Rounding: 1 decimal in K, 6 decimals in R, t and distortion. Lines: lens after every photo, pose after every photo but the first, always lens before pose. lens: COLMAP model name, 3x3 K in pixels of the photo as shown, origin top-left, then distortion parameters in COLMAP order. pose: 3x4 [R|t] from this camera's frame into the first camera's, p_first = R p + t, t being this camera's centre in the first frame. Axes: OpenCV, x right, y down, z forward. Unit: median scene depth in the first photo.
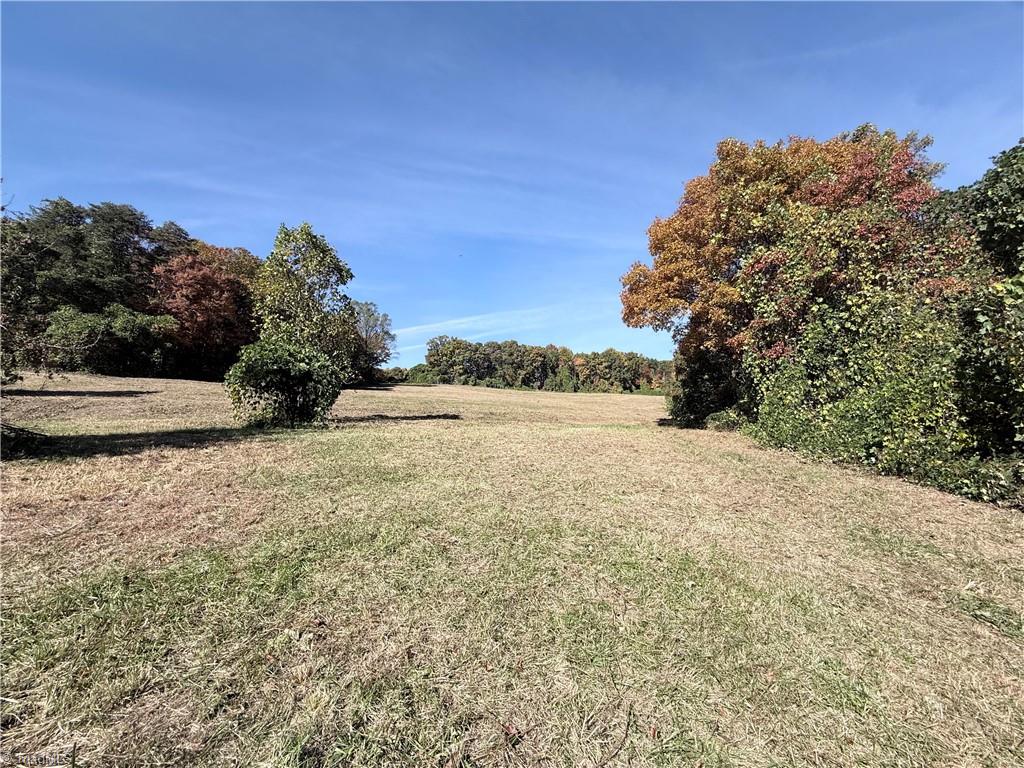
lens RADIAL K [[405.7, 0, 510.9], [0, 405.7, 384.4], [0, 0, 1]] dist [-0.001275, 0.000070]
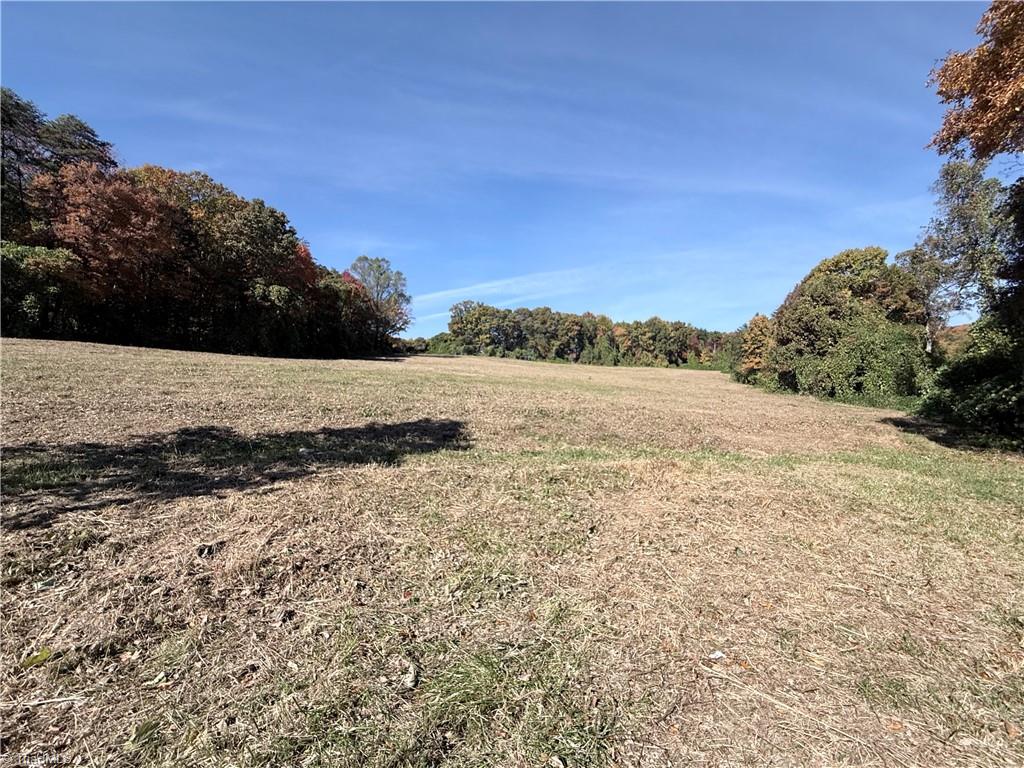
lens RADIAL K [[405.7, 0, 510.9], [0, 405.7, 384.4], [0, 0, 1]] dist [-0.001275, 0.000070]
pose [[0.997558, 0.012005, -0.068800, -0.009384], [-0.007419, 0.997757, 0.066531, 0.002797], [0.069444, -0.065858, 0.995410, 0.106540]]
